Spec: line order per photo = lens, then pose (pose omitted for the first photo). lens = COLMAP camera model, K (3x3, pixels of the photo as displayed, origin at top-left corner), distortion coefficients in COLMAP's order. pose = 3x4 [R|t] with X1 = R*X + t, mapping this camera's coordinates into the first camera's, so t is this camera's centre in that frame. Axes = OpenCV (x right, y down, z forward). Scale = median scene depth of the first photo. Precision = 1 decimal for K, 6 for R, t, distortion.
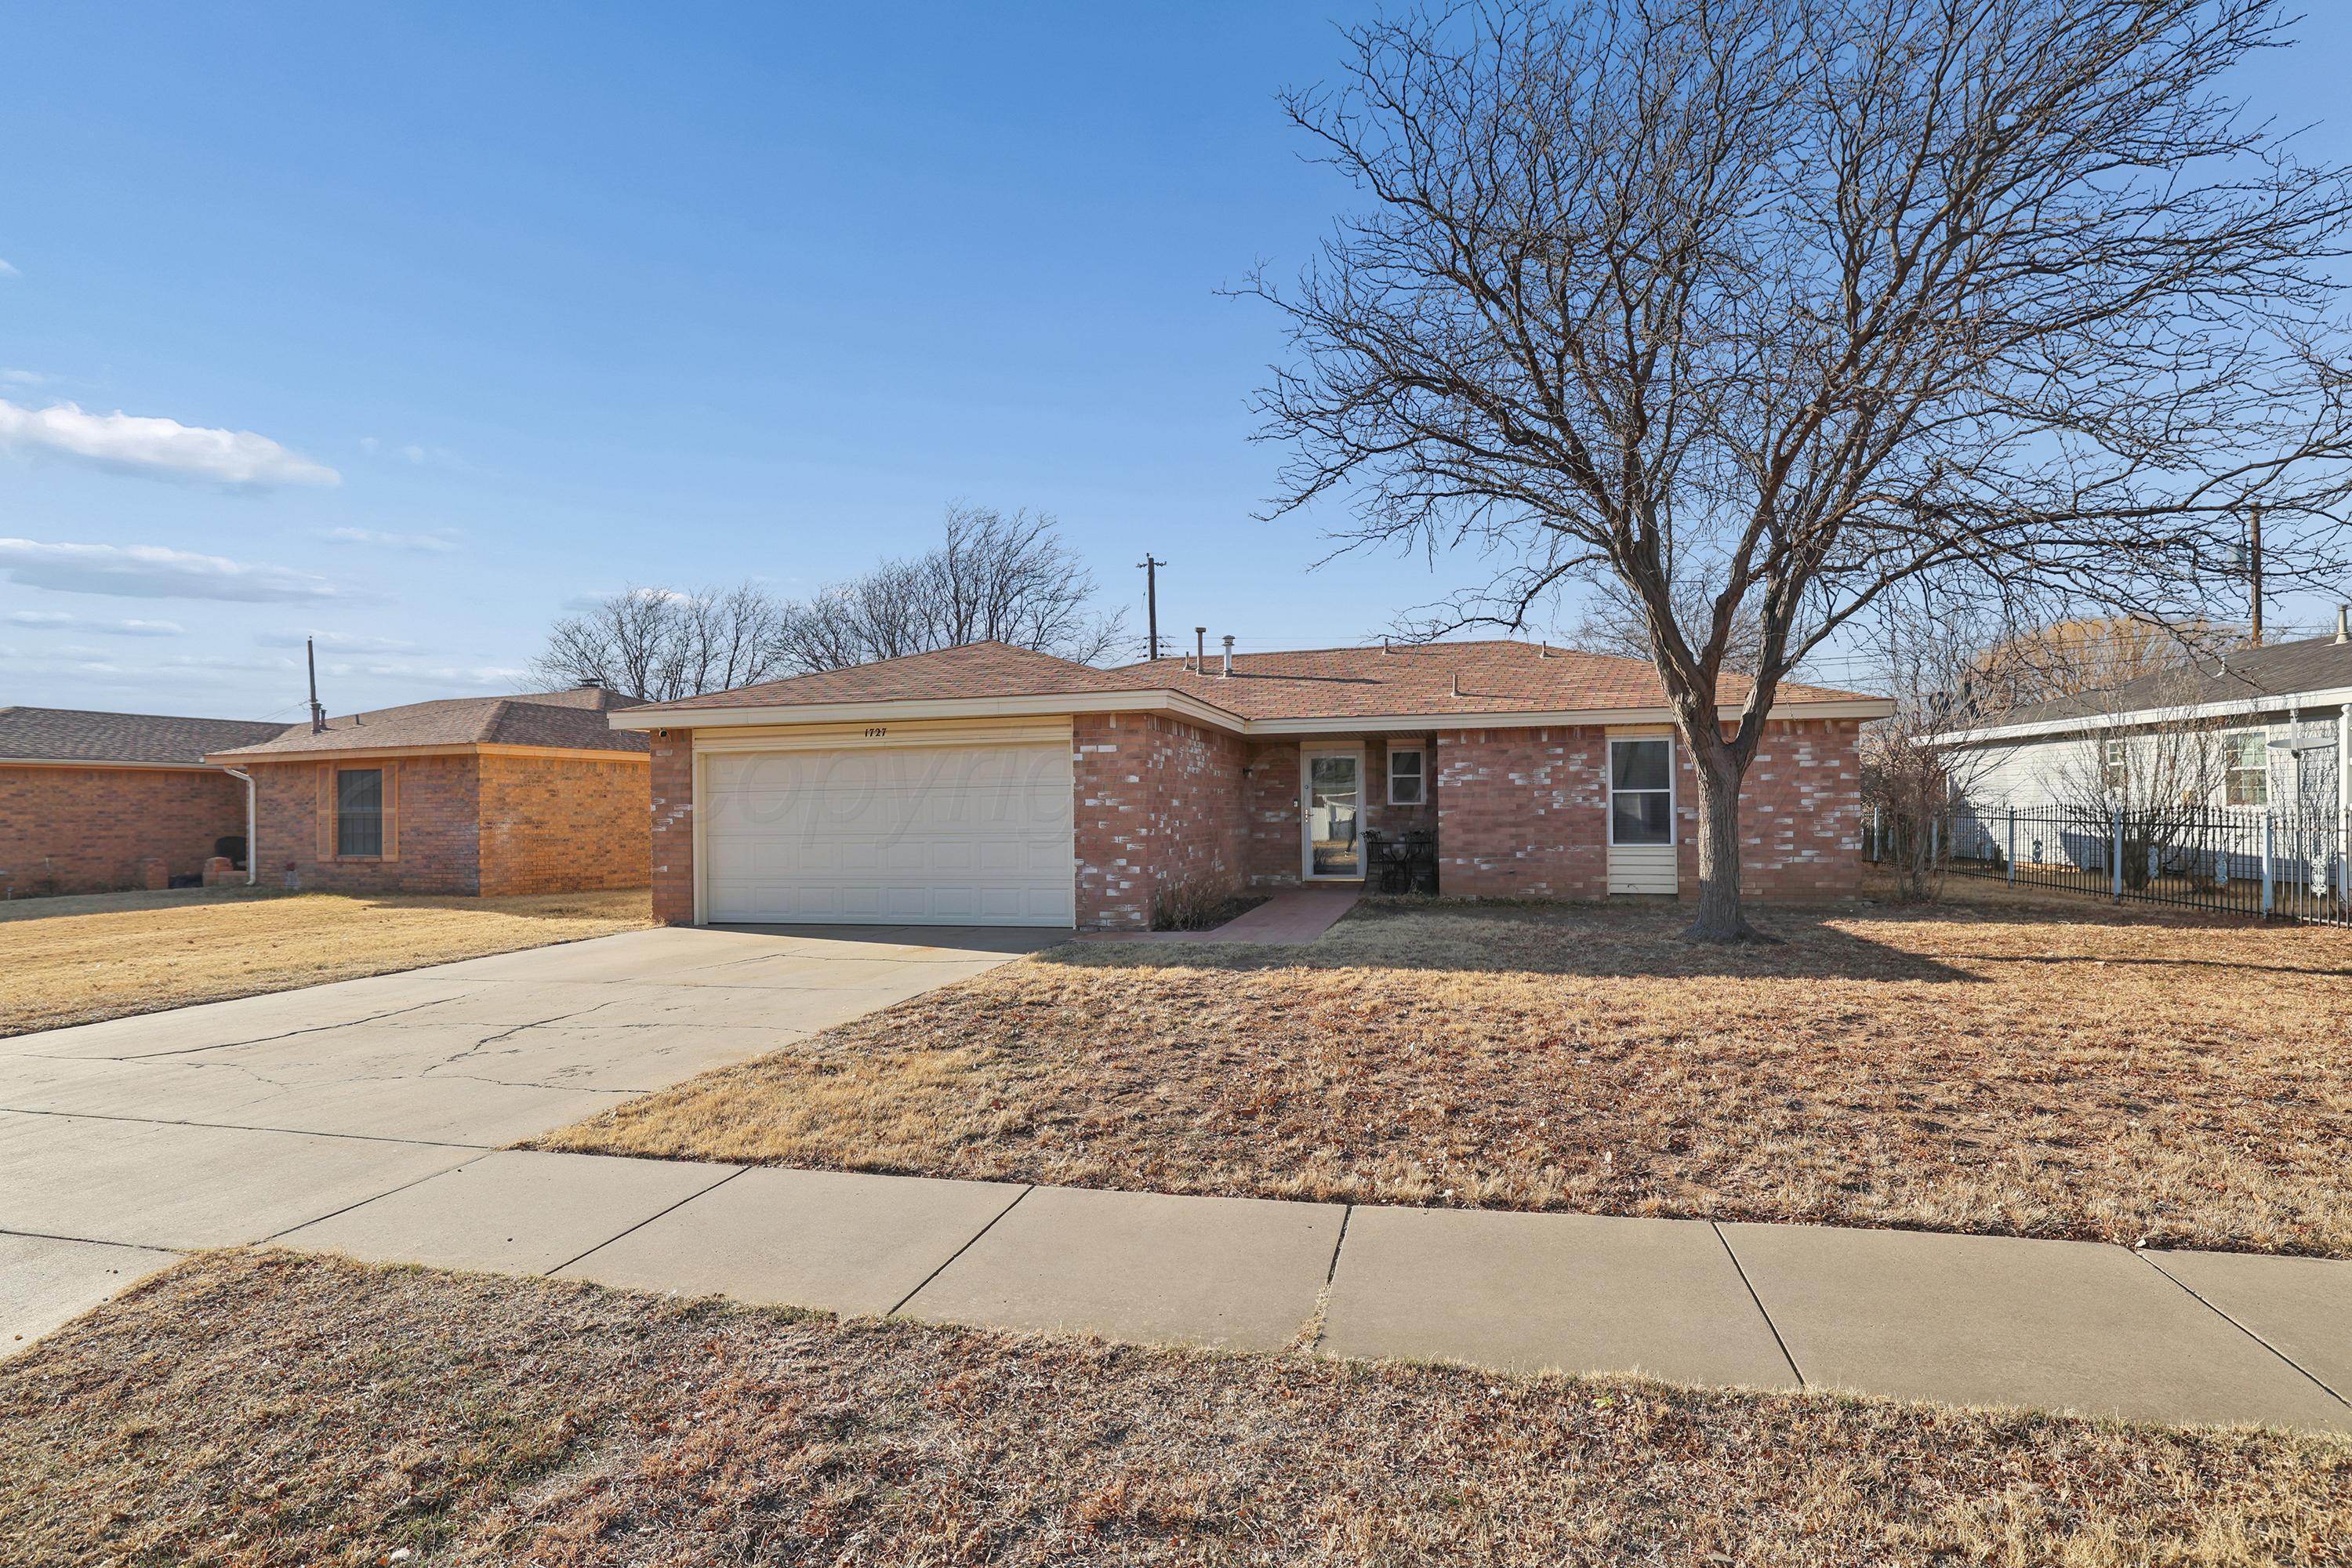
lens RADIAL K [[1190.9, 0, 1183.2], [0, 1190.9, 831.2], [0, 0, 1]] dist [-0.037114, 0.025357]
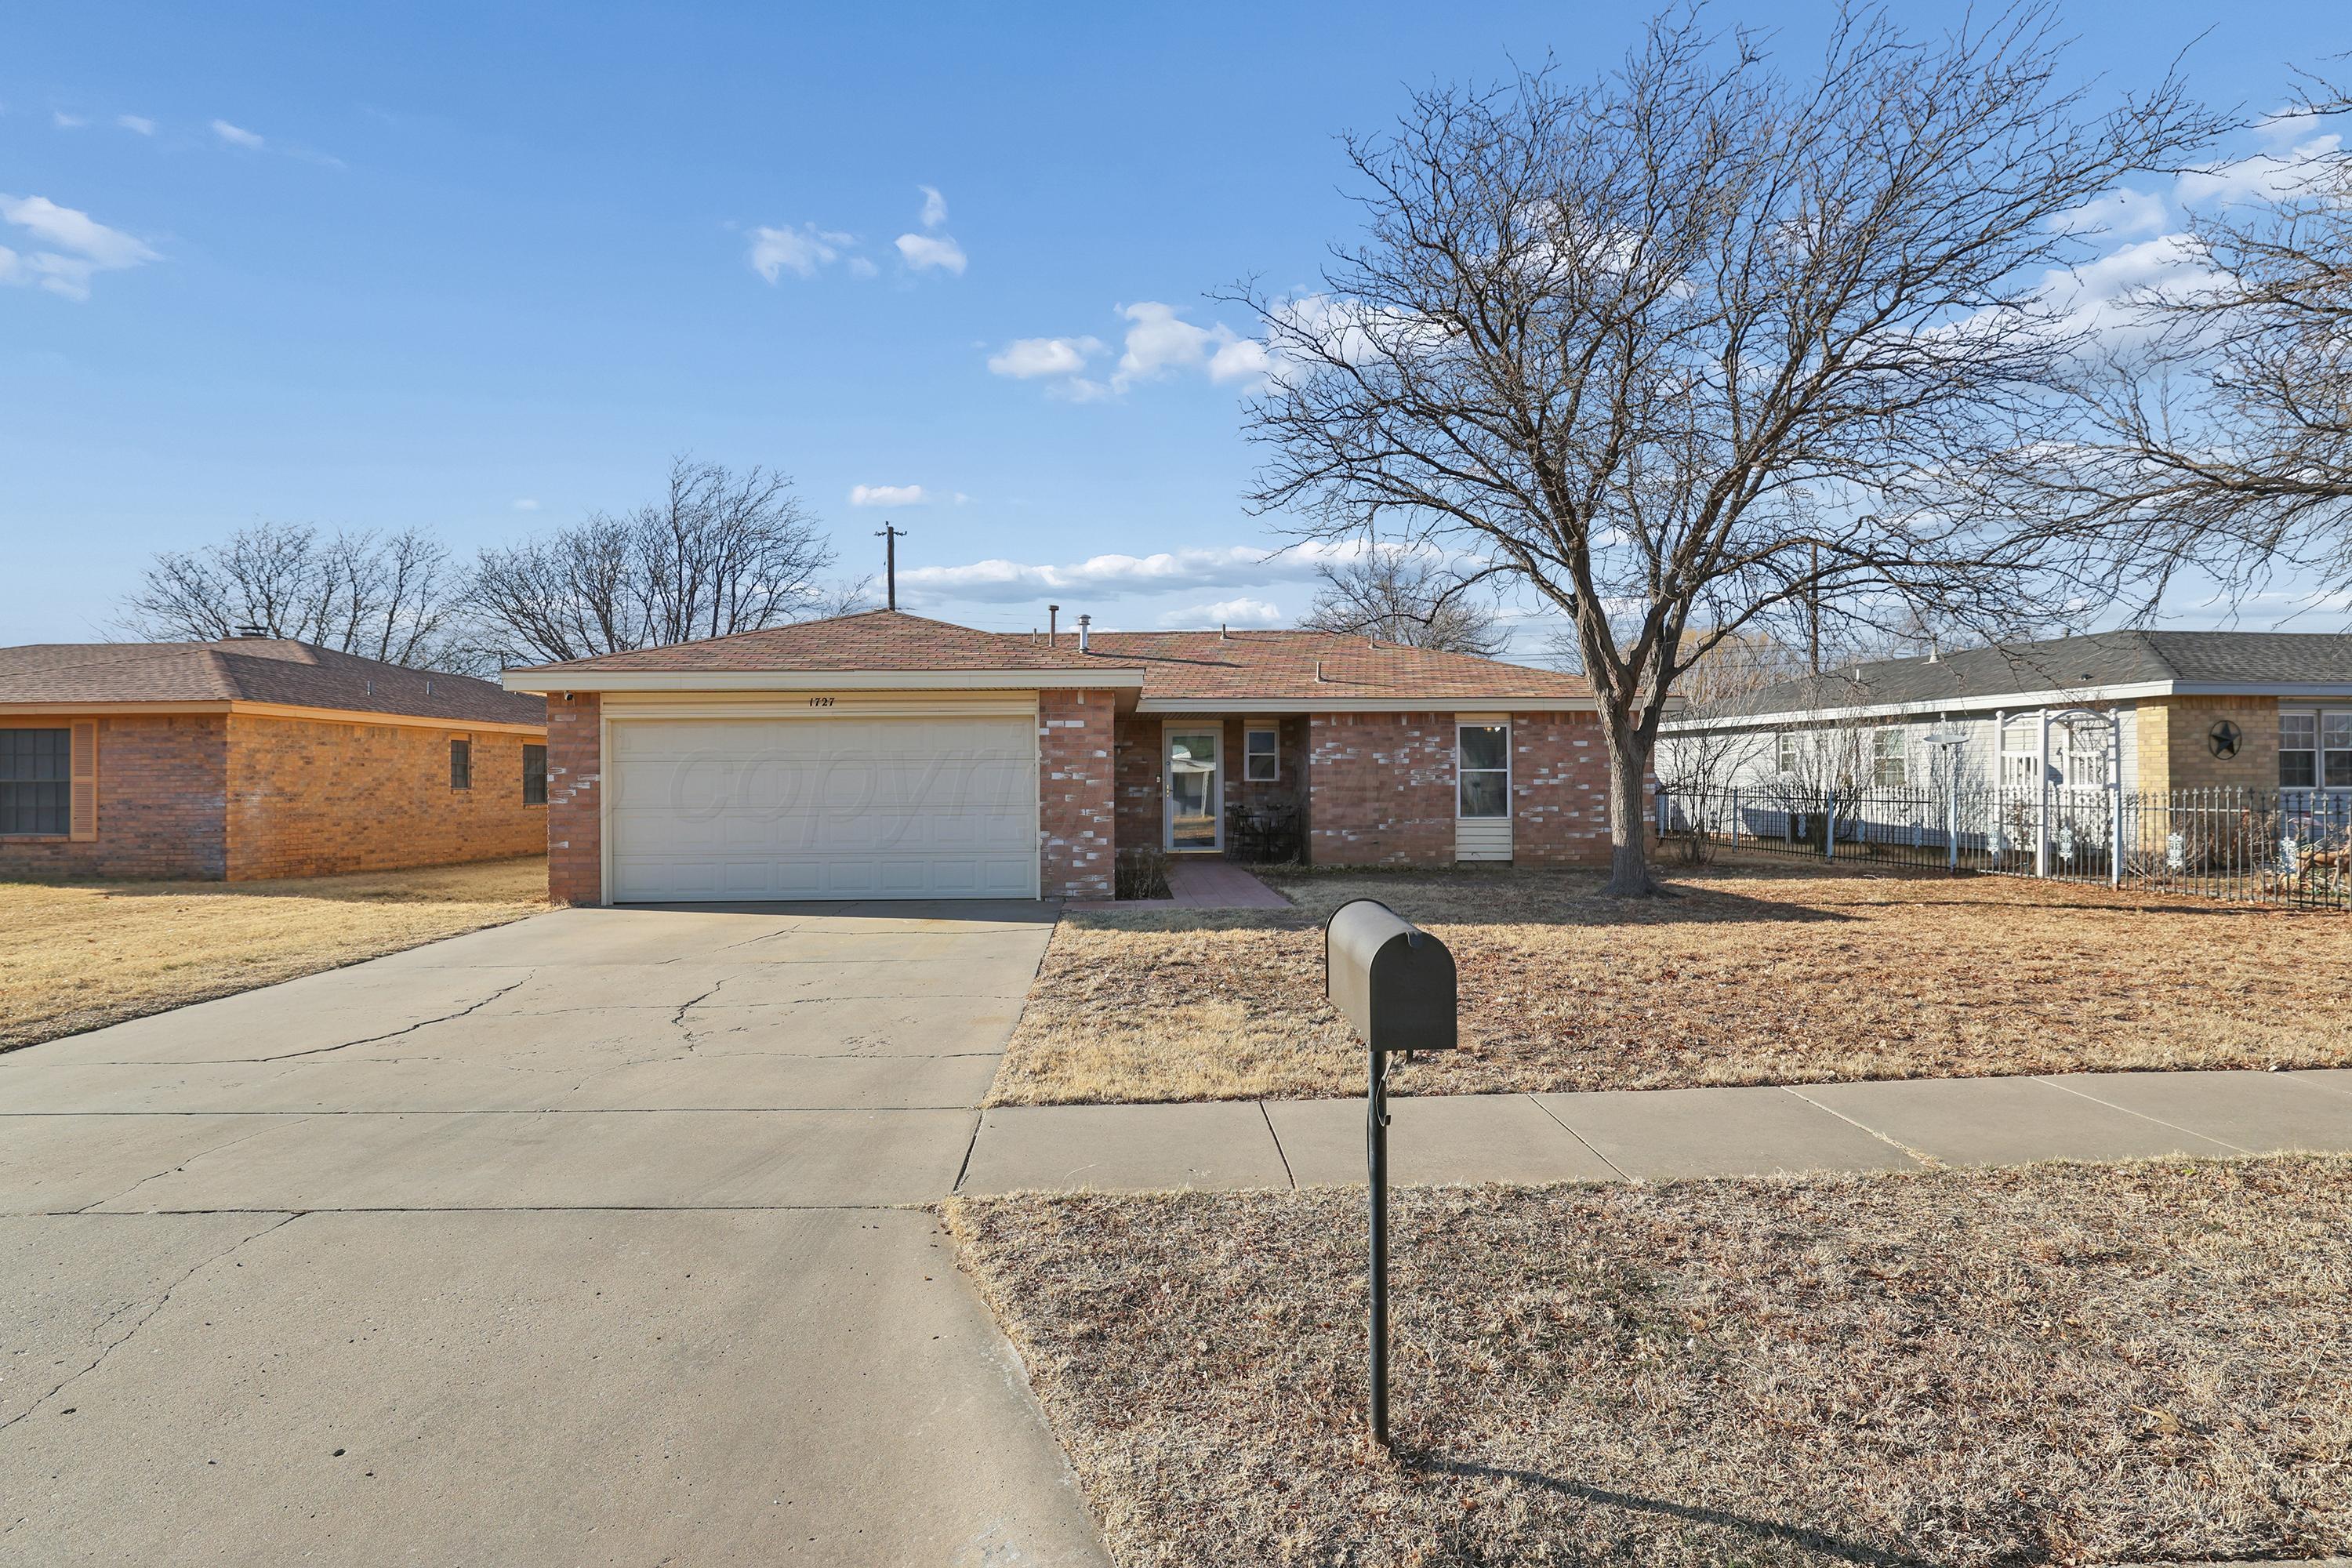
lens RADIAL K [[1190.9, 0, 1183.2], [0, 1190.9, 831.2], [0, 0, 1]] dist [-0.037114, 0.025357]
pose [[0.957301, -0.004508, 0.289059, -0.219453], [-0.001083, 0.999815, 0.019181, 0.002826], [-0.289092, -0.018675, 0.957119, -0.011576]]
